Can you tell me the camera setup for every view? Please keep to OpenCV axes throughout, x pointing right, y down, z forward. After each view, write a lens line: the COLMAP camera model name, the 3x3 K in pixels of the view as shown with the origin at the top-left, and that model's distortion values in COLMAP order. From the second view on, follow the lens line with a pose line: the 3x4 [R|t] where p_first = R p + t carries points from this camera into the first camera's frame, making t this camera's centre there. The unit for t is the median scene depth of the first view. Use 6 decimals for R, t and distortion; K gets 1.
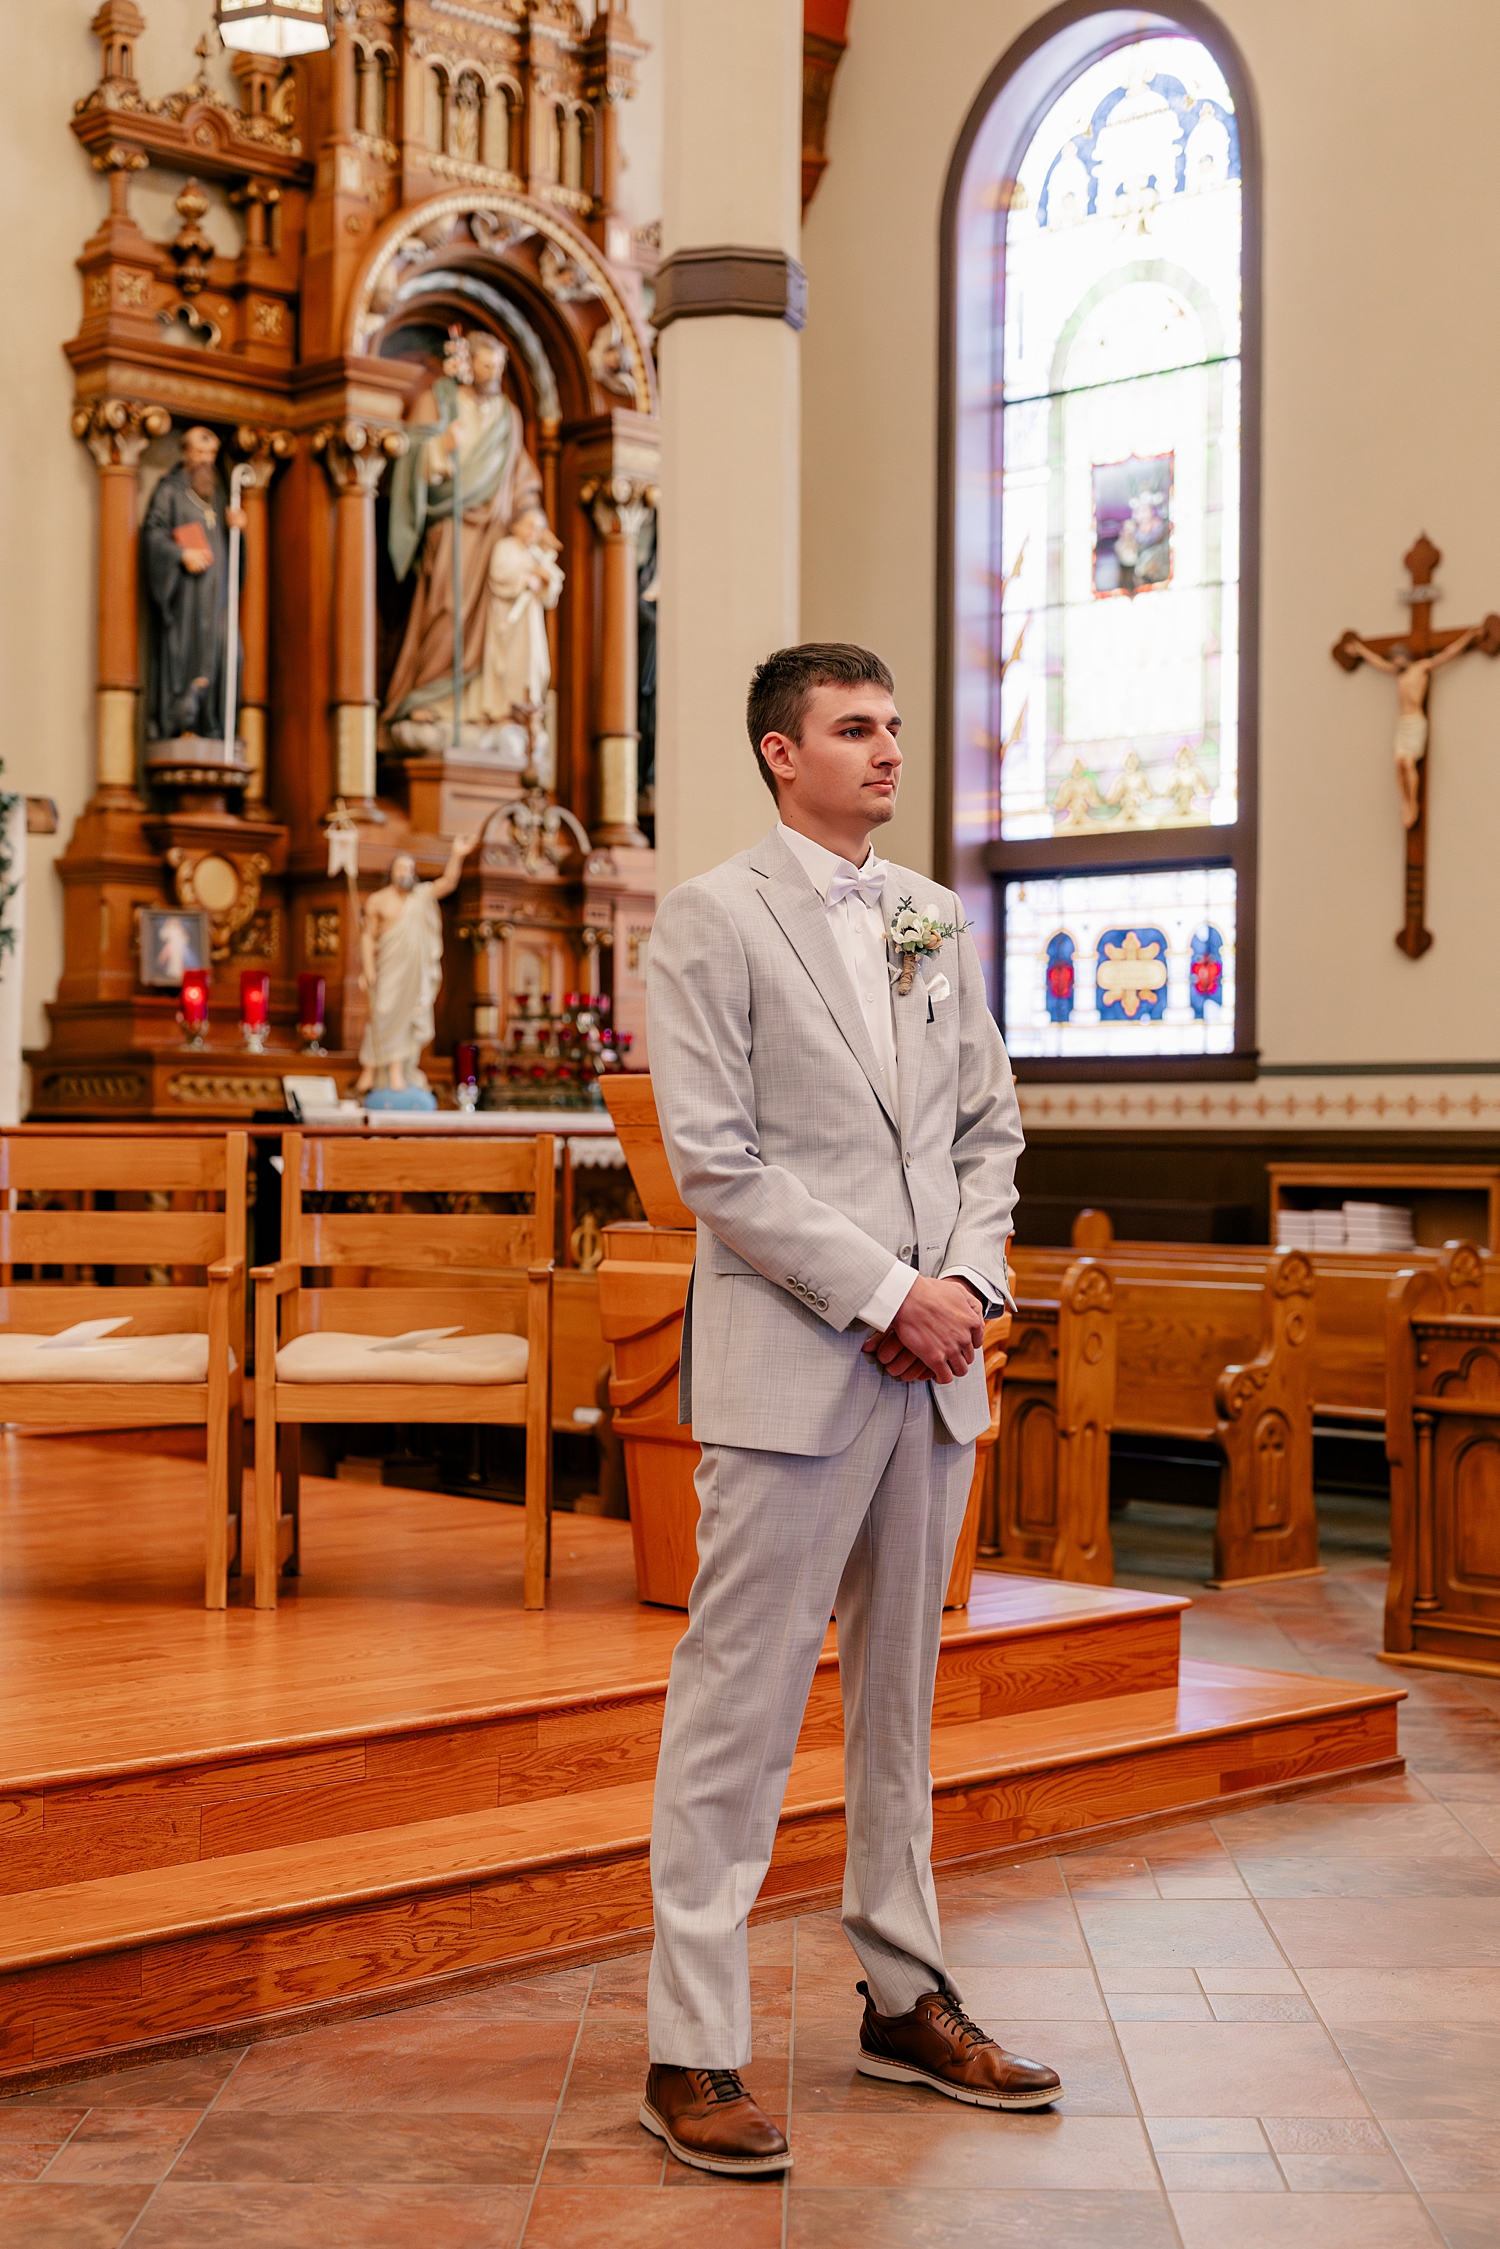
lens RADIAL K [[3288.7, 0, 750.0], [0, 3288.7, 1124.5], [0, 0, 1]] dist [0.003560, -0.008689]
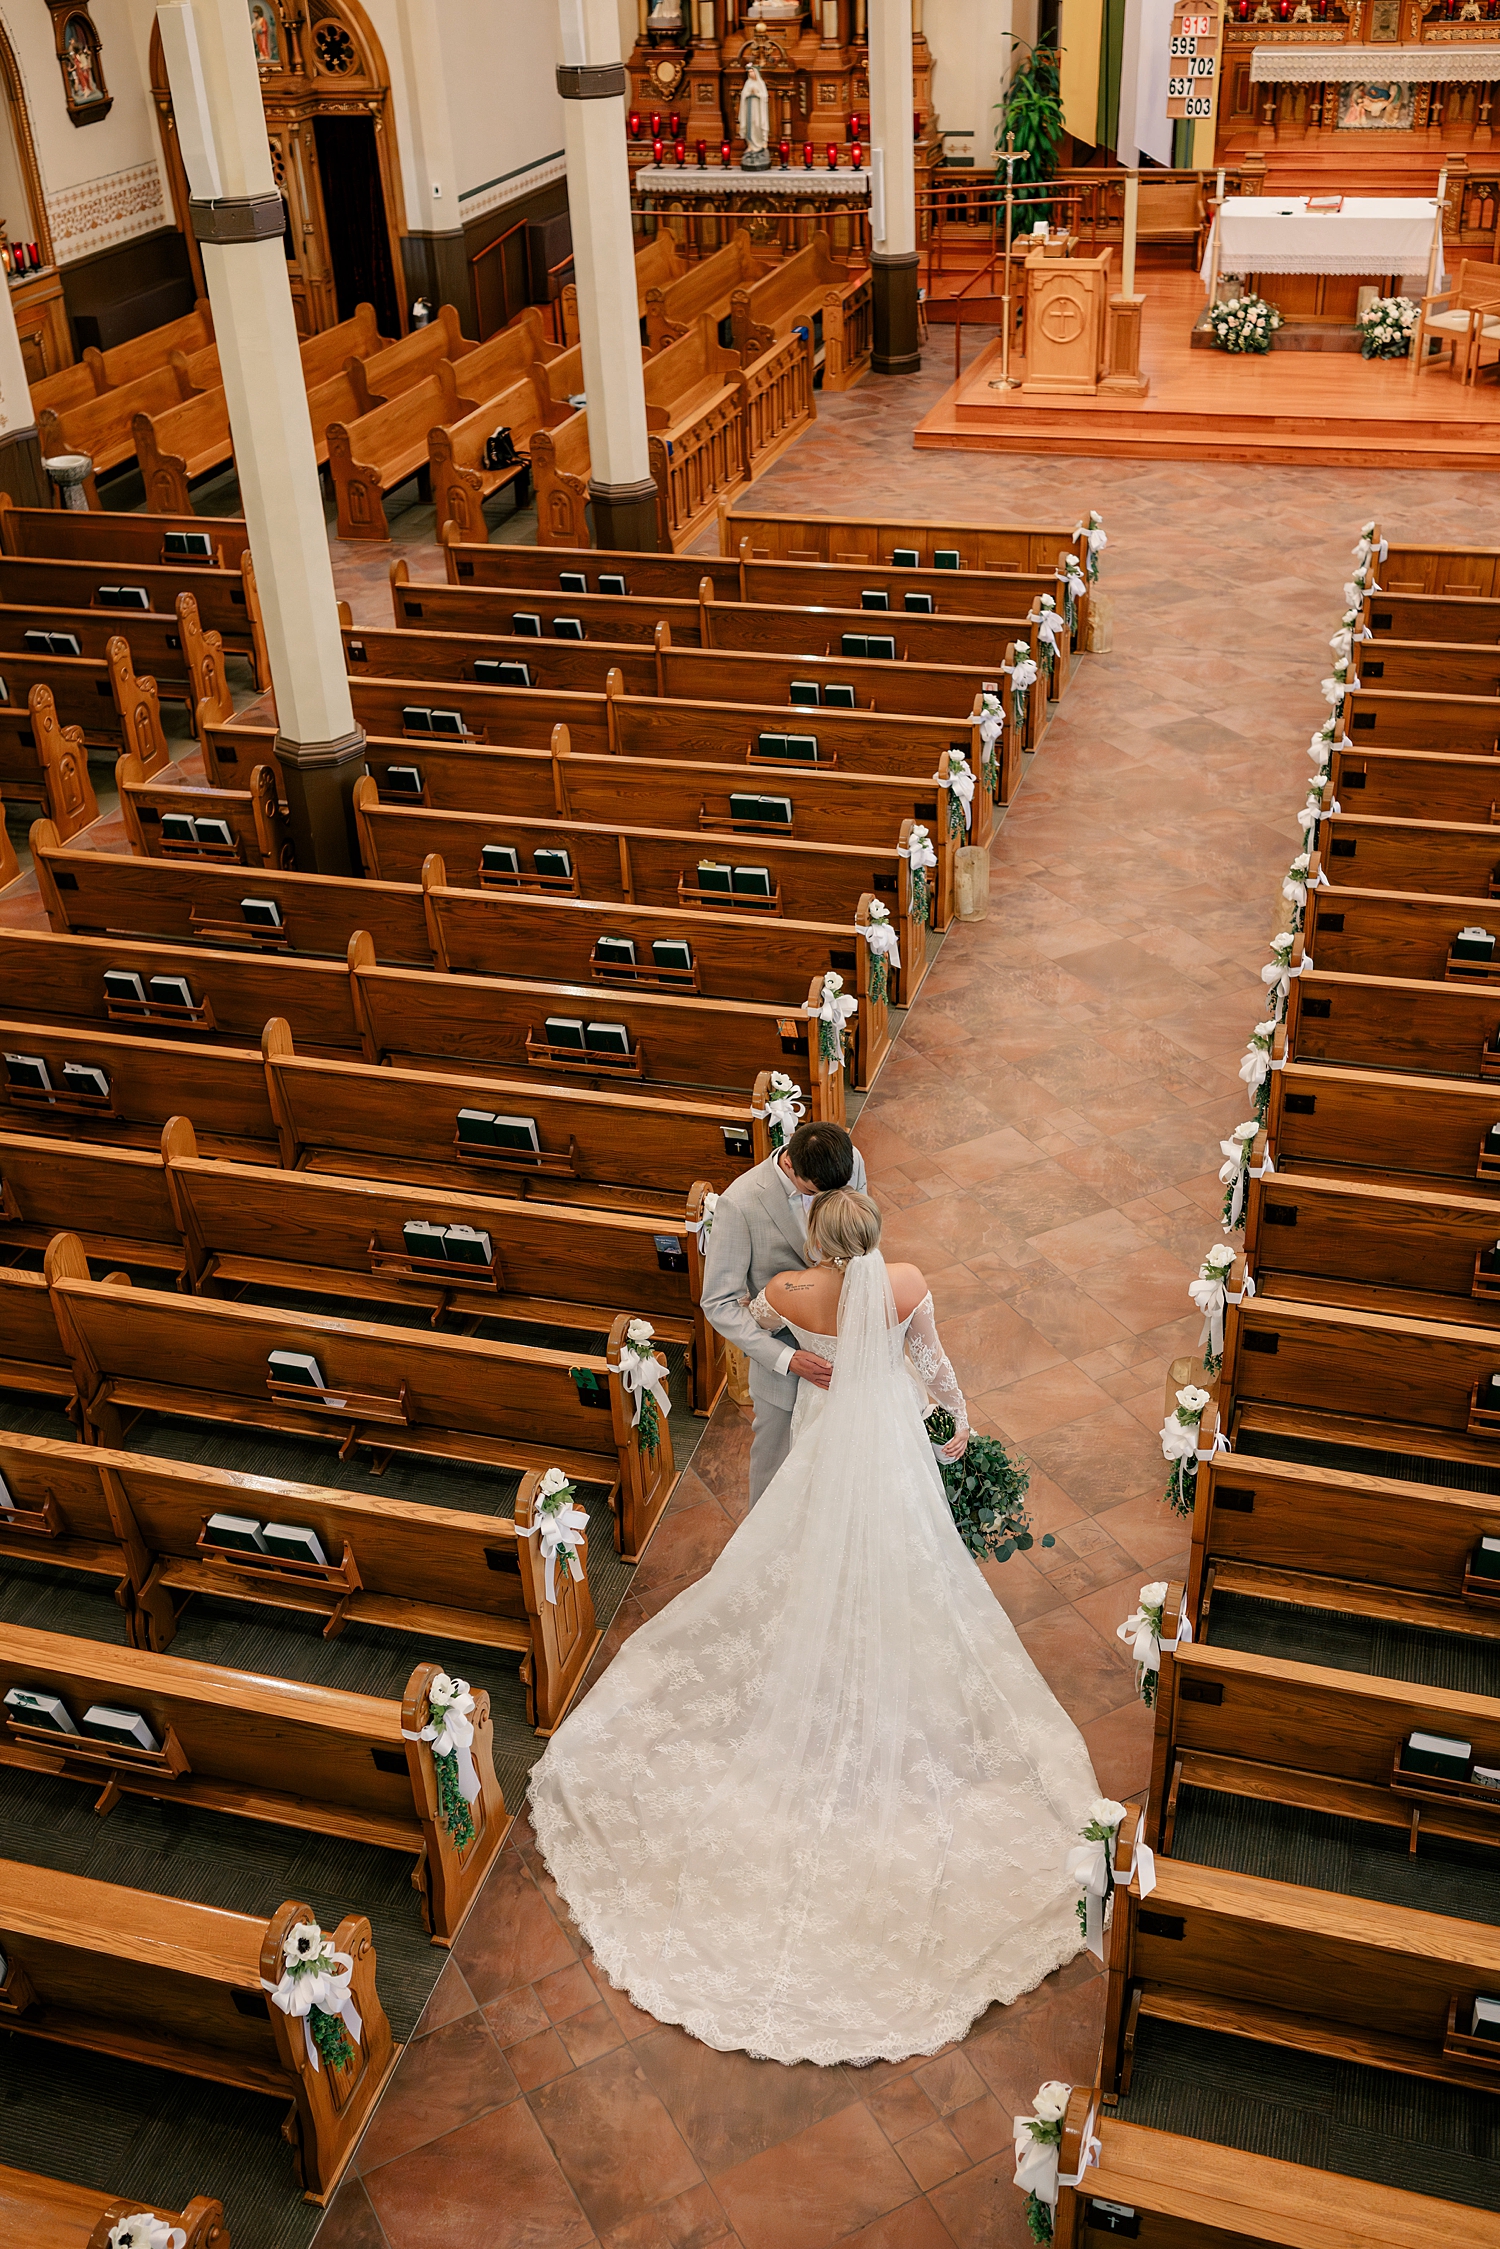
lens RADIAL K [[2197.6, 0, 750.0], [0, 2197.6, 1124.5], [0, 0, 1]] dist [-0.006970, 0.003202]
pose [[0.494122, 0.436219, -0.752035, 0.996703], [0.049241, 0.849581, 0.525154, -0.300620], [0.867997, -0.296521, 0.398317, -0.656811]]
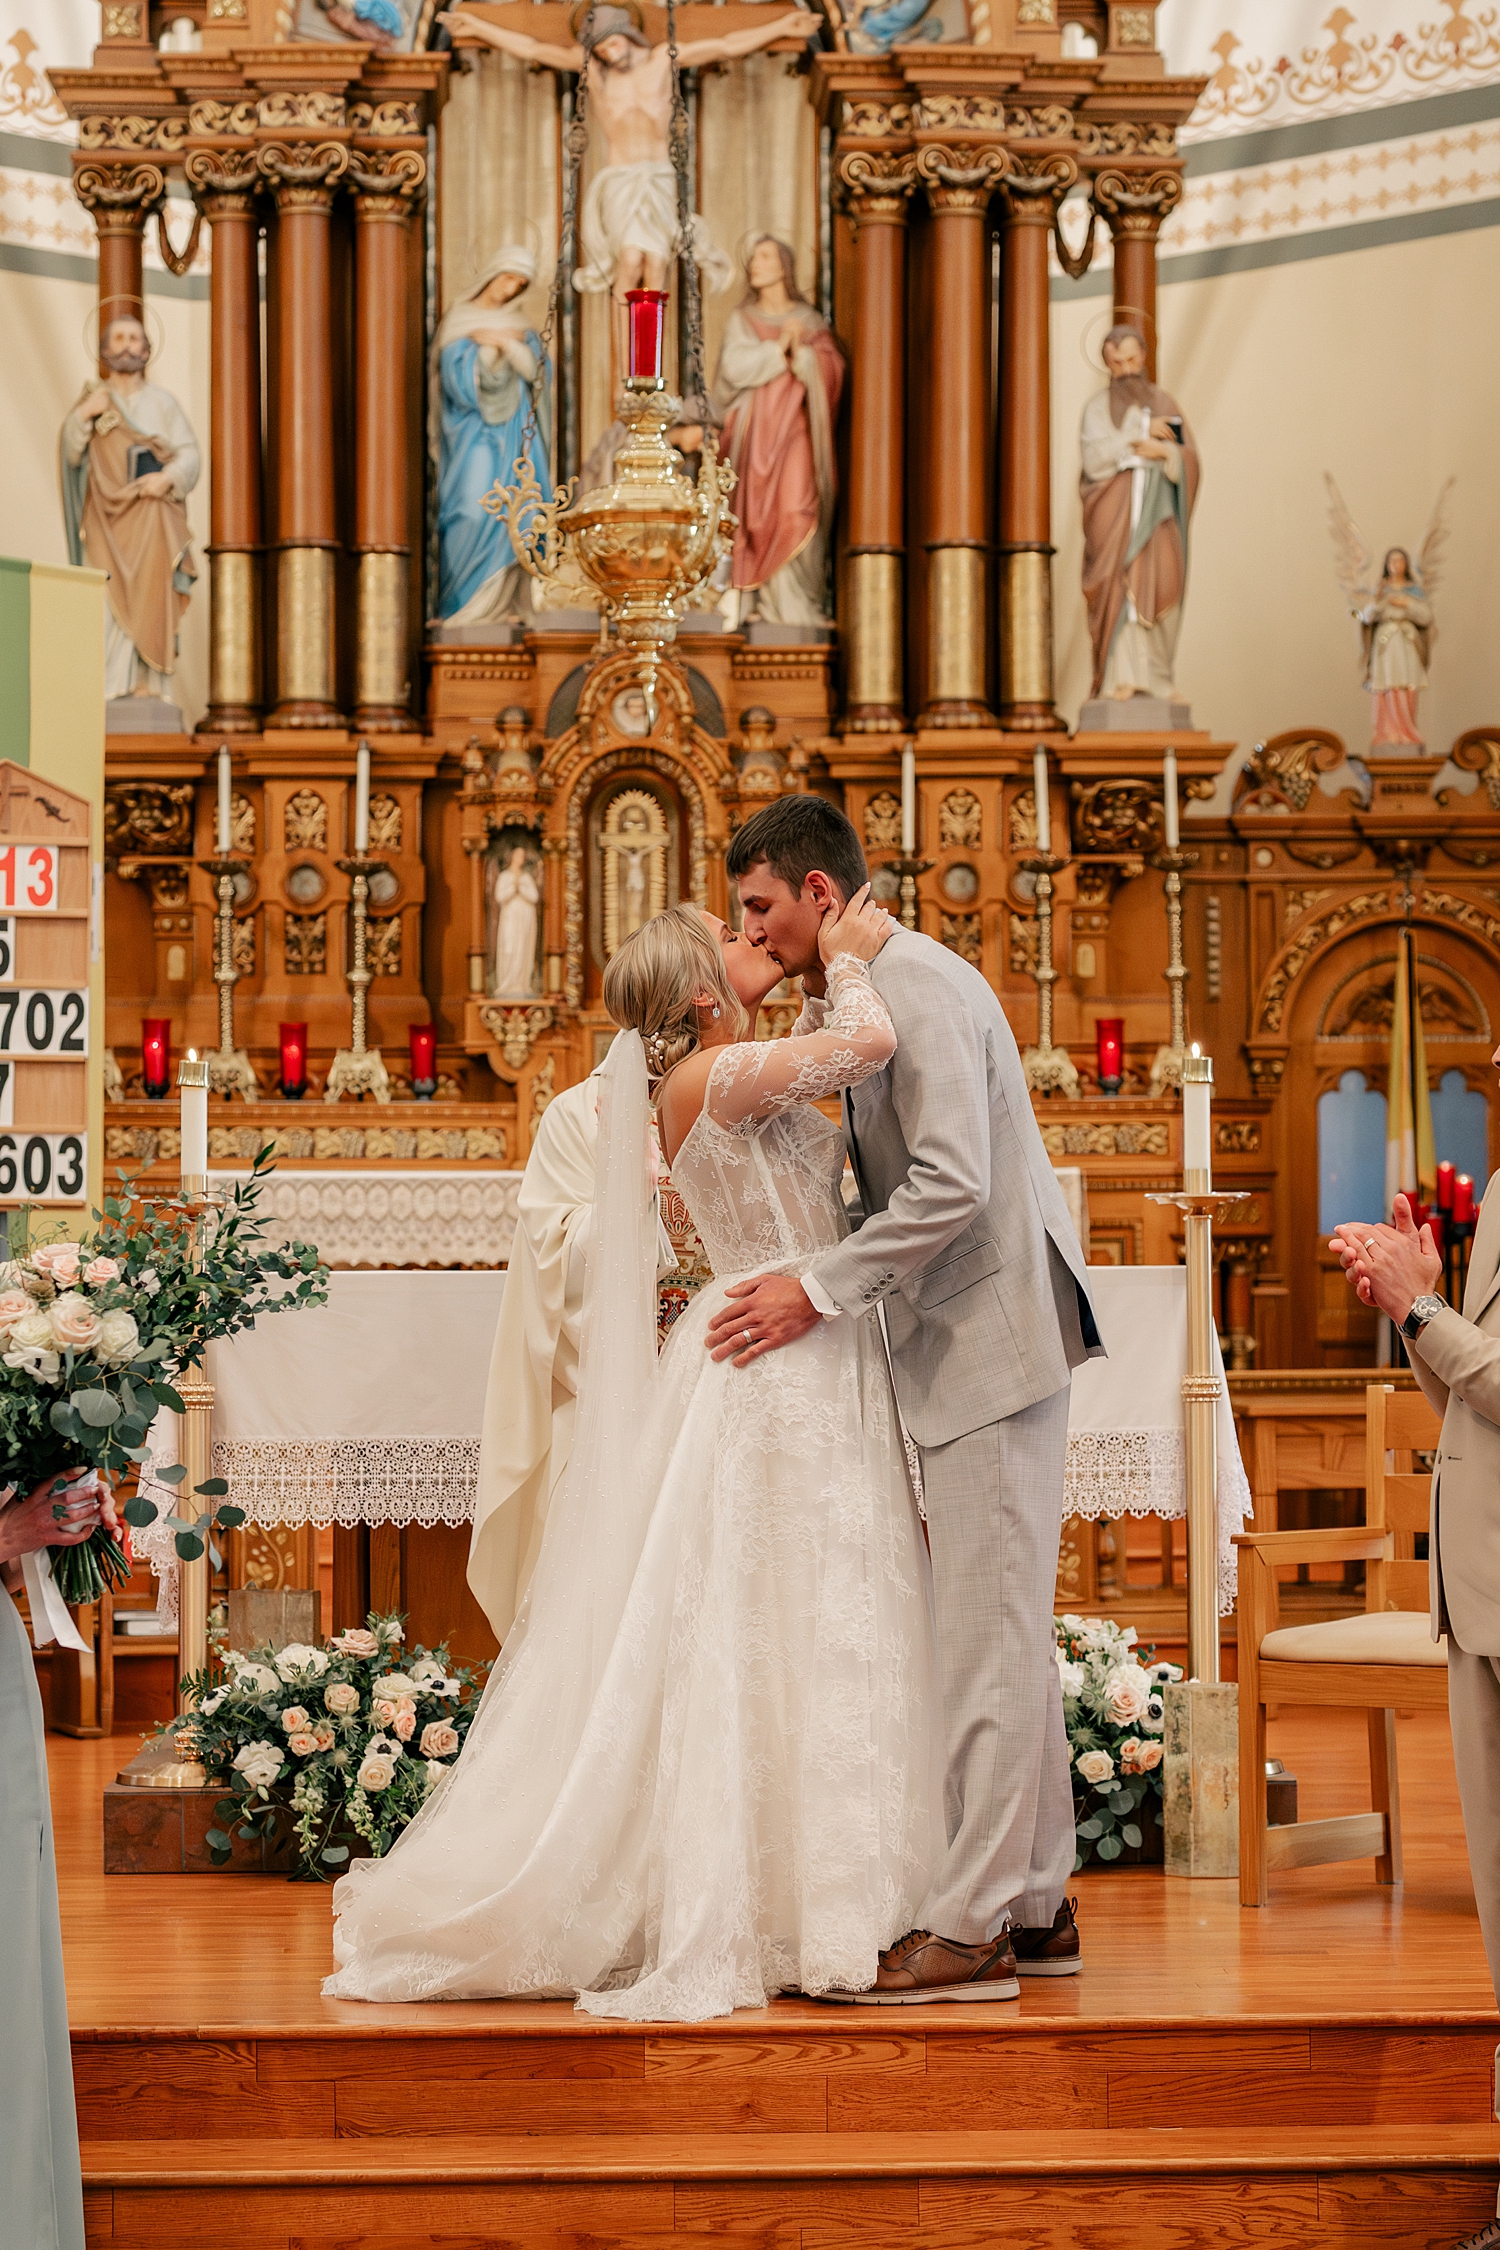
lens RADIAL K [[5468.3, 0, 750.0], [0, 5468.3, 1125.0], [0, 0, 1]] dist [0.045582, 0.040371]
pose [[0.745080, -0.038809, -0.665845, 0.324676], [0.015359, 0.999039, -0.041043, -0.005209], [0.666798, 0.020354, 0.744960, -0.118329]]
